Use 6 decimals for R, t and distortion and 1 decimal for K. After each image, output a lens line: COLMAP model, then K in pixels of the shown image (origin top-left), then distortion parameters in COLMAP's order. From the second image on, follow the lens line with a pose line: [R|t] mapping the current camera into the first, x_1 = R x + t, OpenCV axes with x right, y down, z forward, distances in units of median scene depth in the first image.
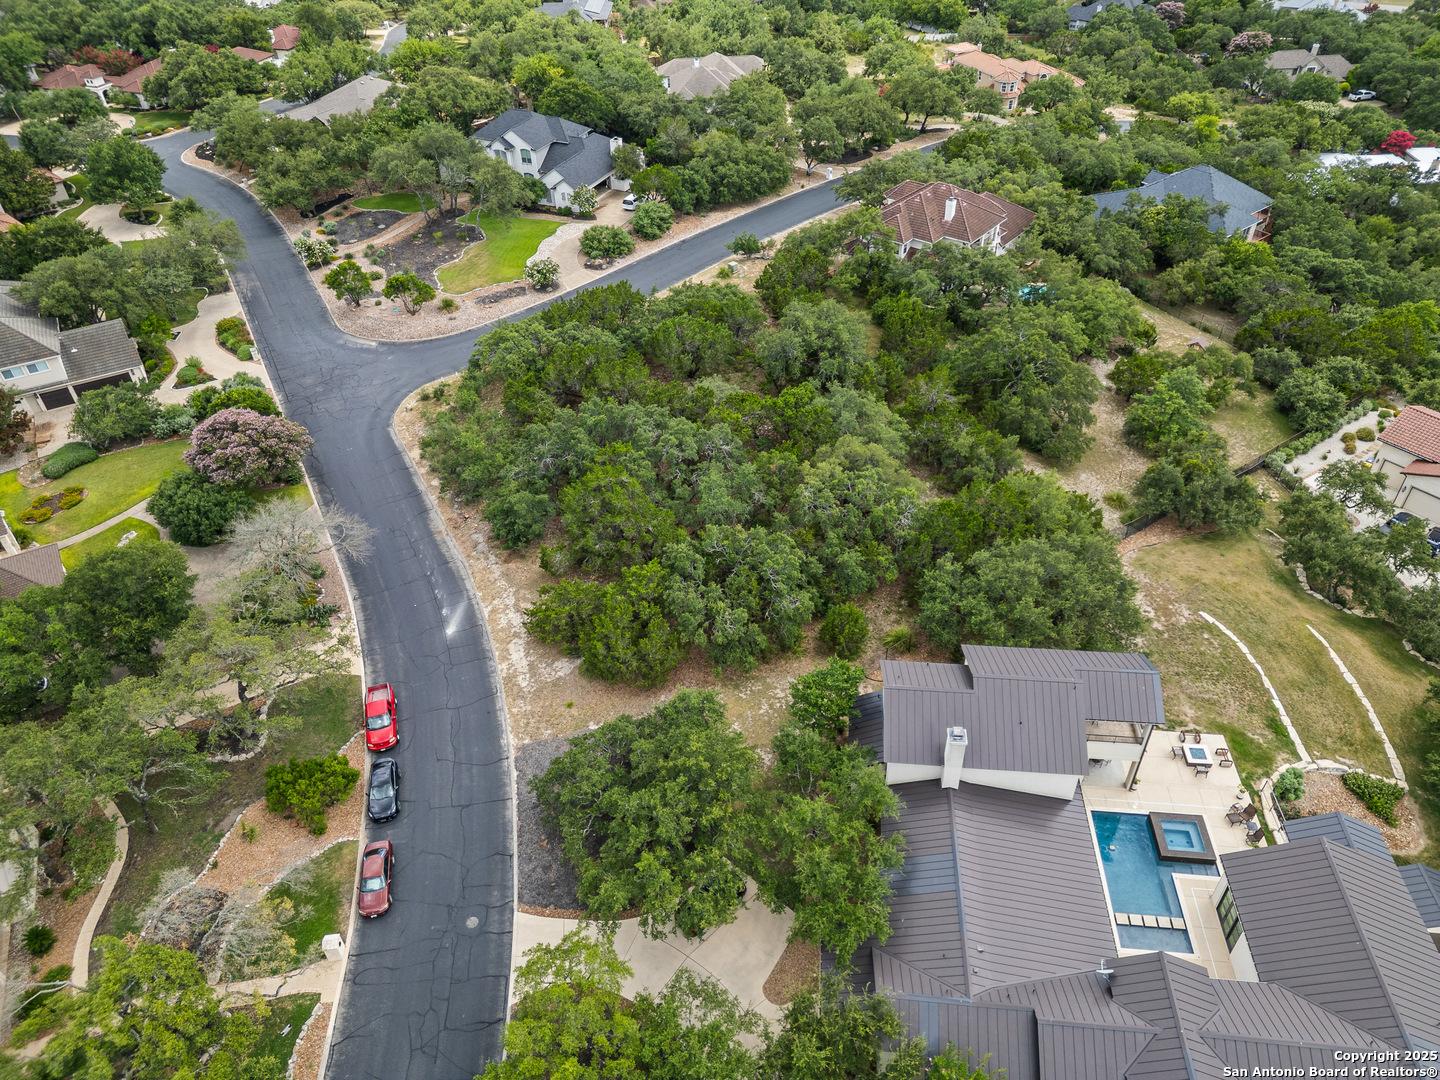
lens RADIAL K [[1005.6, 0, 720.0], [0, 1005.6, 540.0], [0, 0, 1]] dist [0.067683, -0.069688]
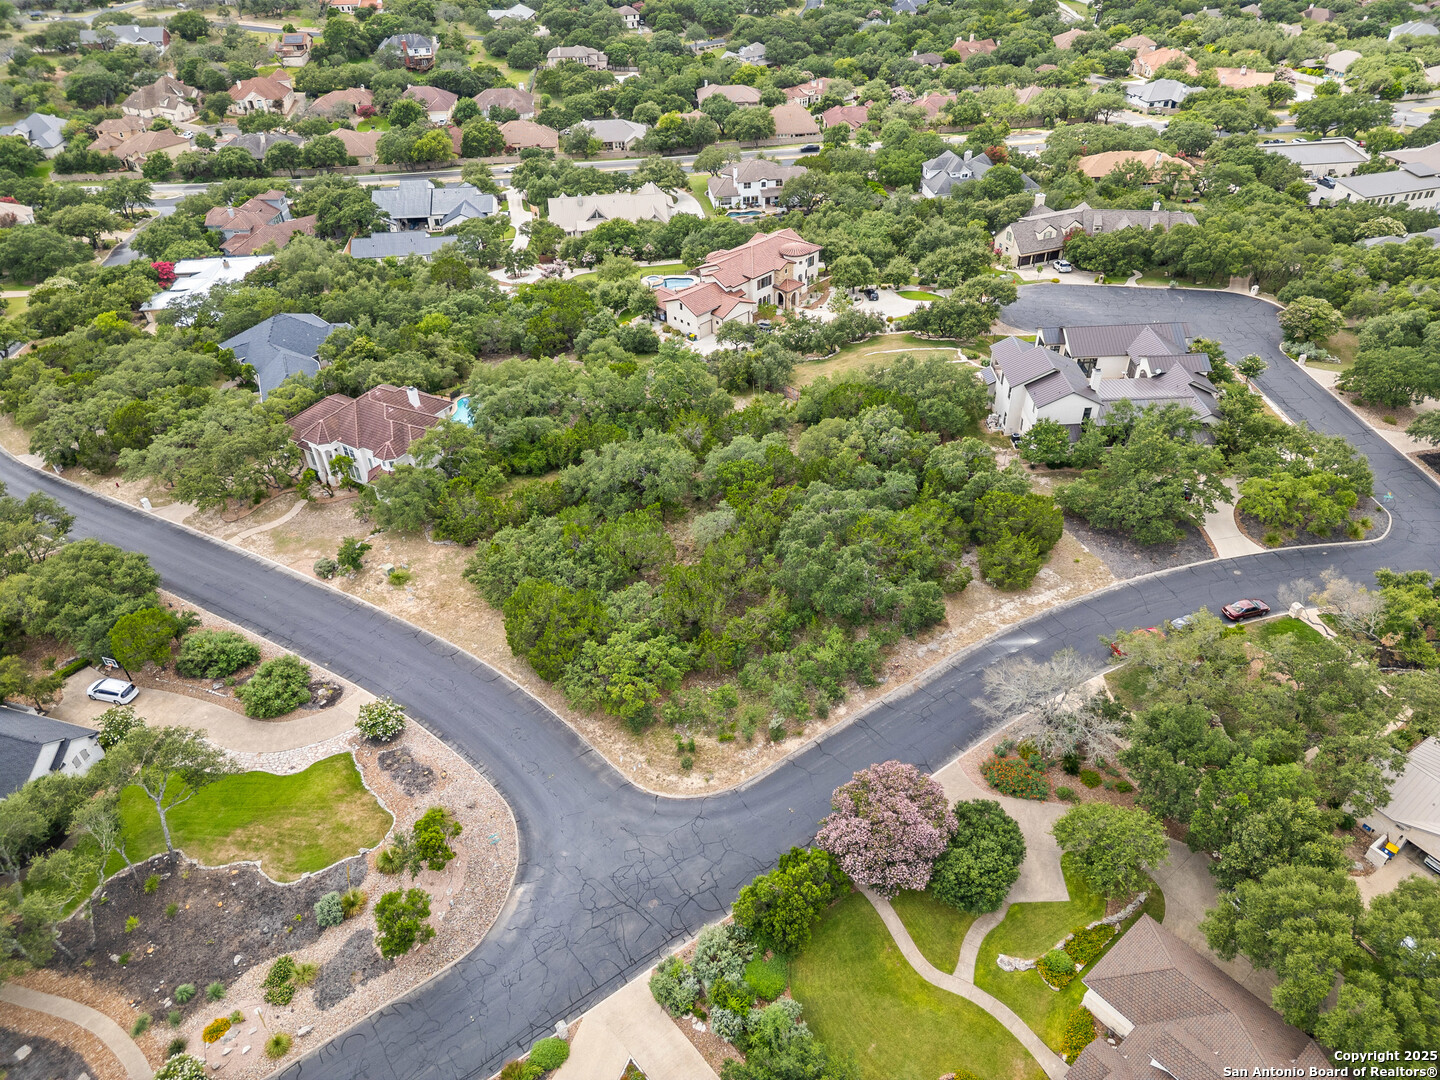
lens RADIAL K [[1005.6, 0, 720.0], [0, 1005.6, 540.0], [0, 0, 1]] dist [0.067683, -0.069688]
pose [[-0.129458, -0.579022, 0.804968, -1.200892], [0.650992, 0.562721, 0.509466, -0.914054], [-0.747964, 0.589982, 0.304090, 0.852722]]
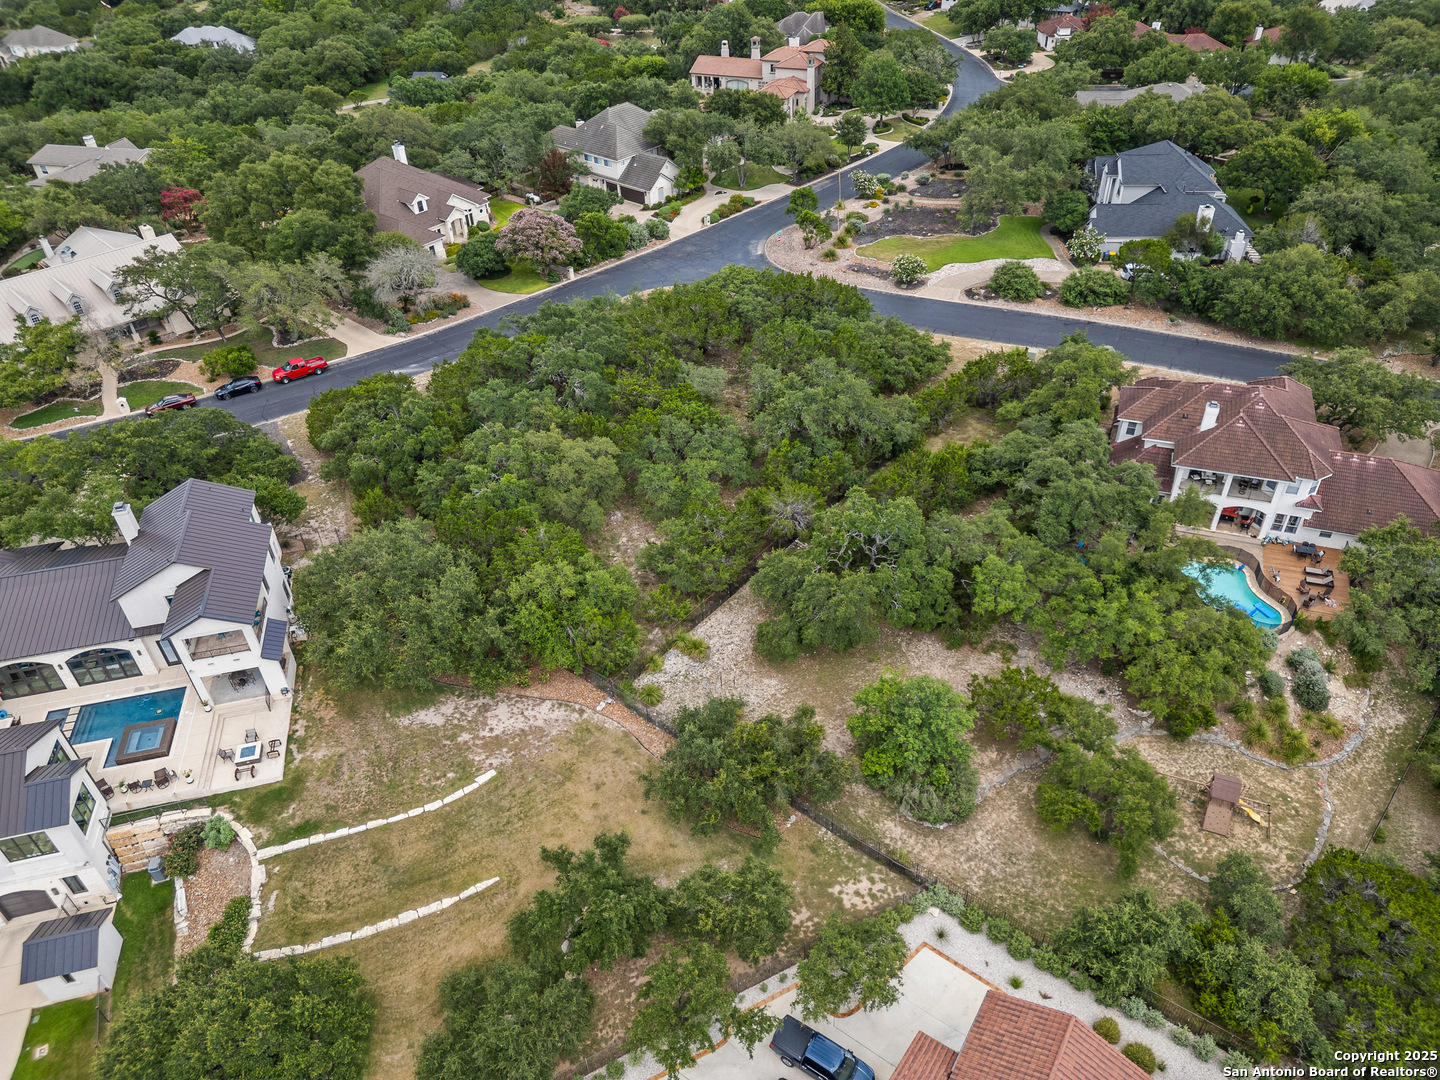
lens RADIAL K [[1005.6, 0, 720.0], [0, 1005.6, 540.0], [0, 0, 1]] dist [0.067683, -0.069688]
pose [[0.322120, 0.590806, -0.739721, 1.092168], [-0.578873, 0.741195, 0.339906, -0.493457], [0.749096, 0.318714, 0.580755, 0.607895]]
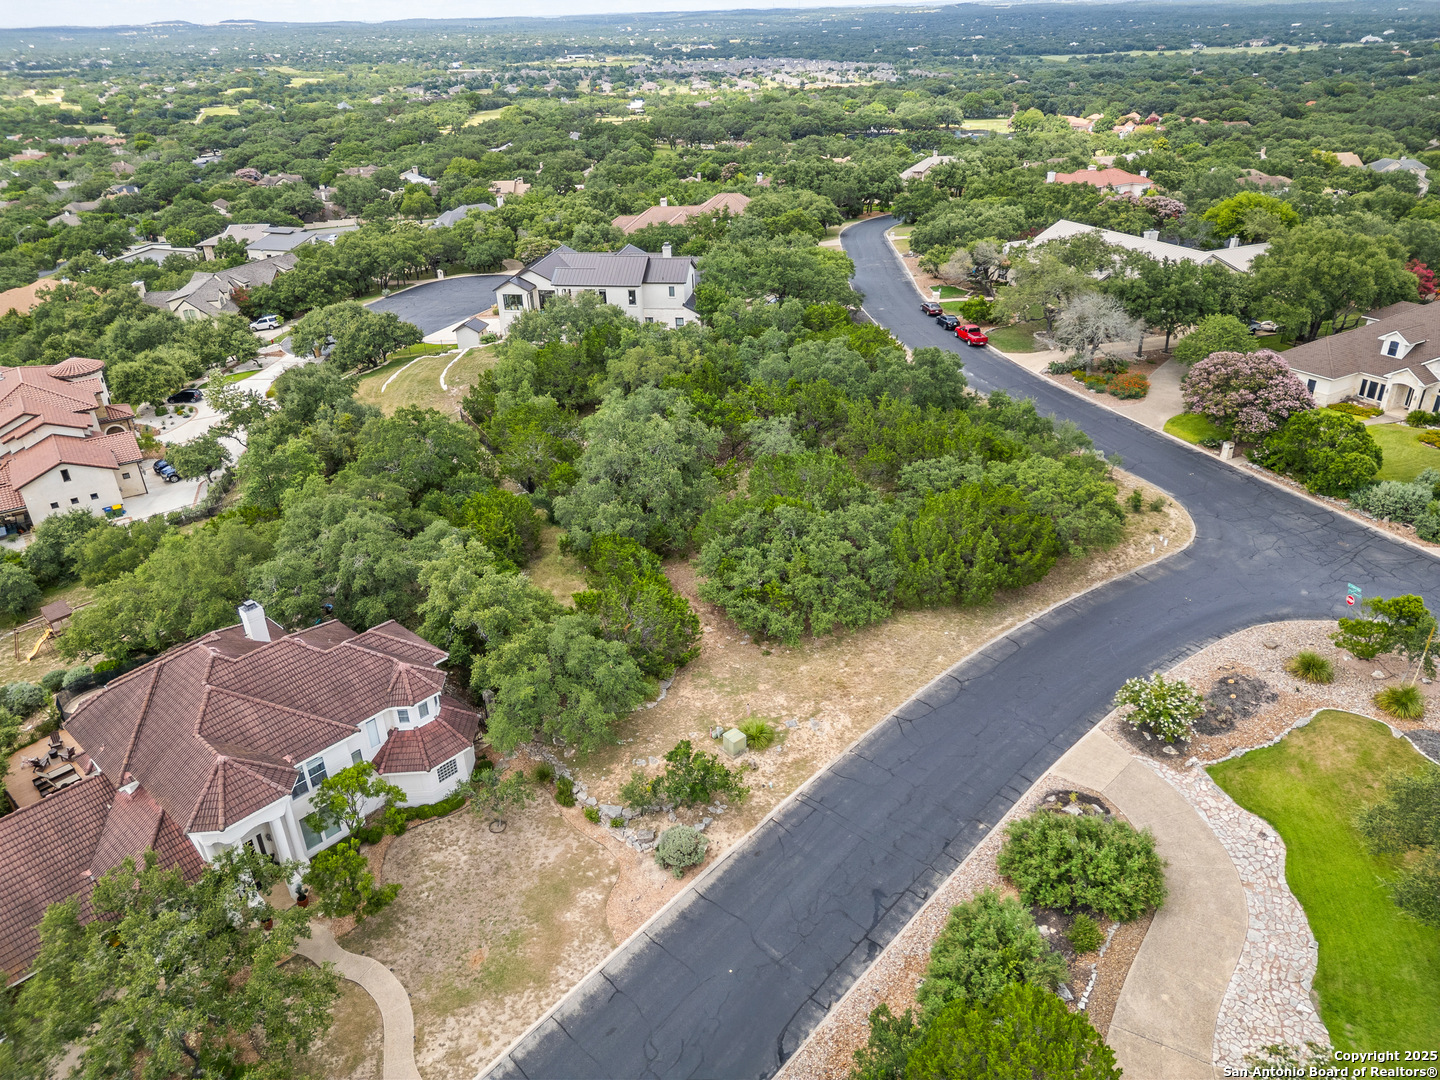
lens RADIAL K [[1005.6, 0, 720.0], [0, 1005.6, 540.0], [0, 0, 1]] dist [0.067683, -0.069688]
pose [[-0.996949, 0.024209, 0.074205, -0.026580], [0.077742, 0.392870, 0.916302, -1.193314], [-0.006970, 0.919275, -0.393554, 1.841084]]
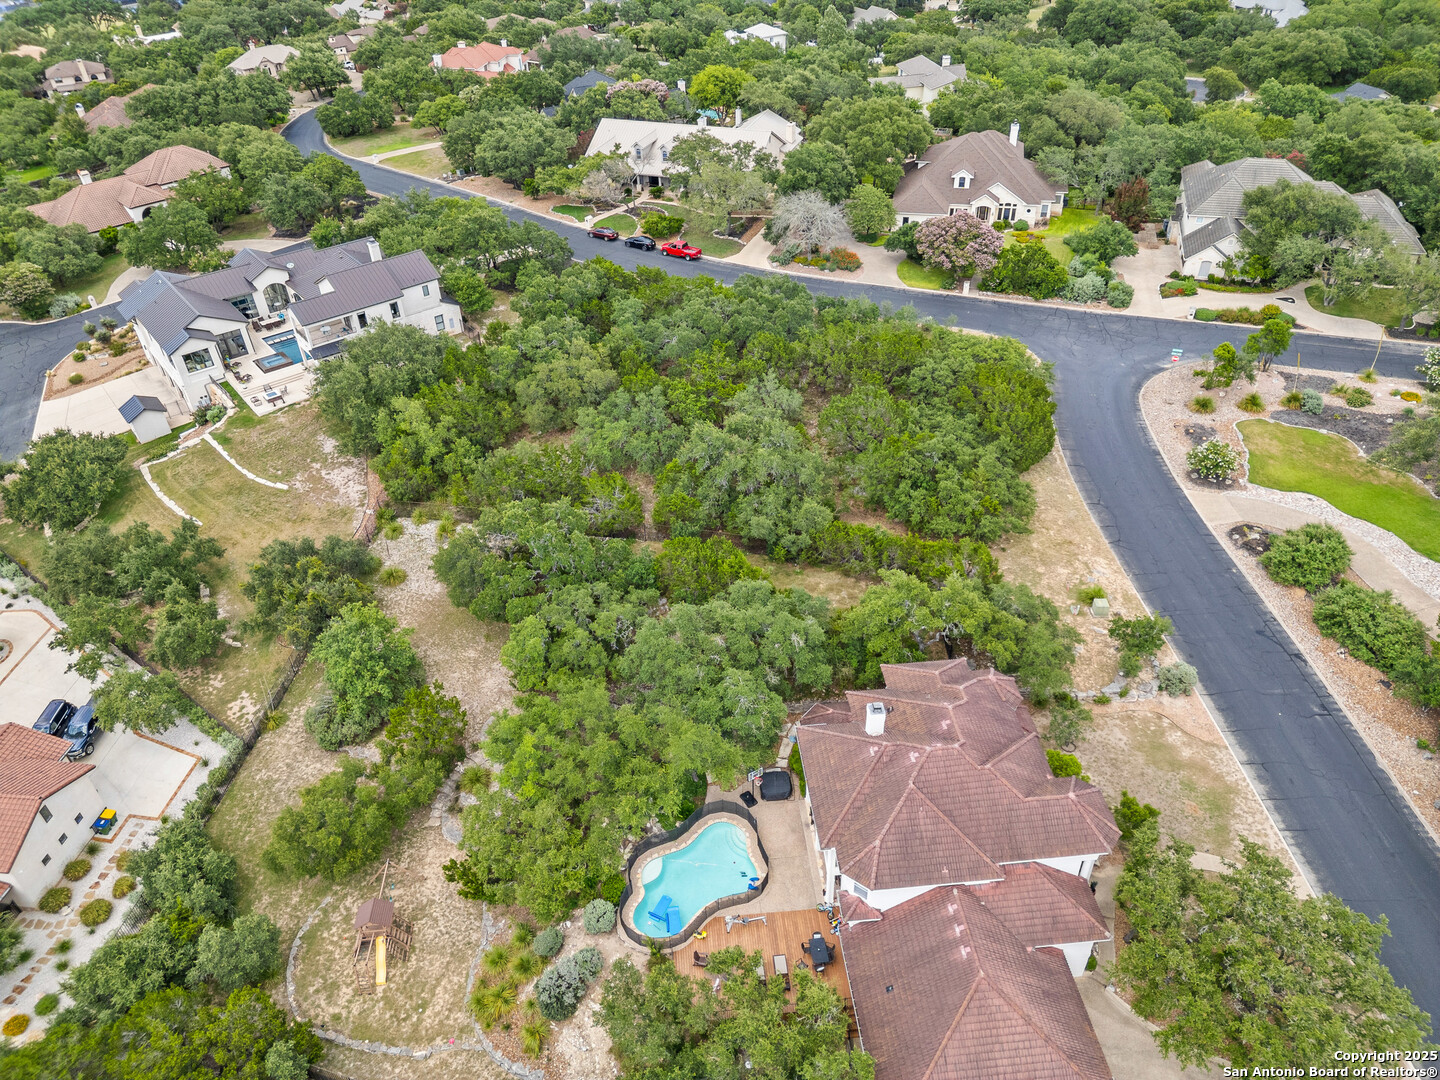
lens RADIAL K [[1005.6, 0, 720.0], [0, 1005.6, 540.0], [0, 0, 1]] dist [0.067683, -0.069688]
pose [[-0.713632, 0.463490, -0.525268, 0.799121], [-0.405102, 0.338685, 0.849226, -1.186992], [0.571508, 0.818822, -0.053936, 1.466578]]
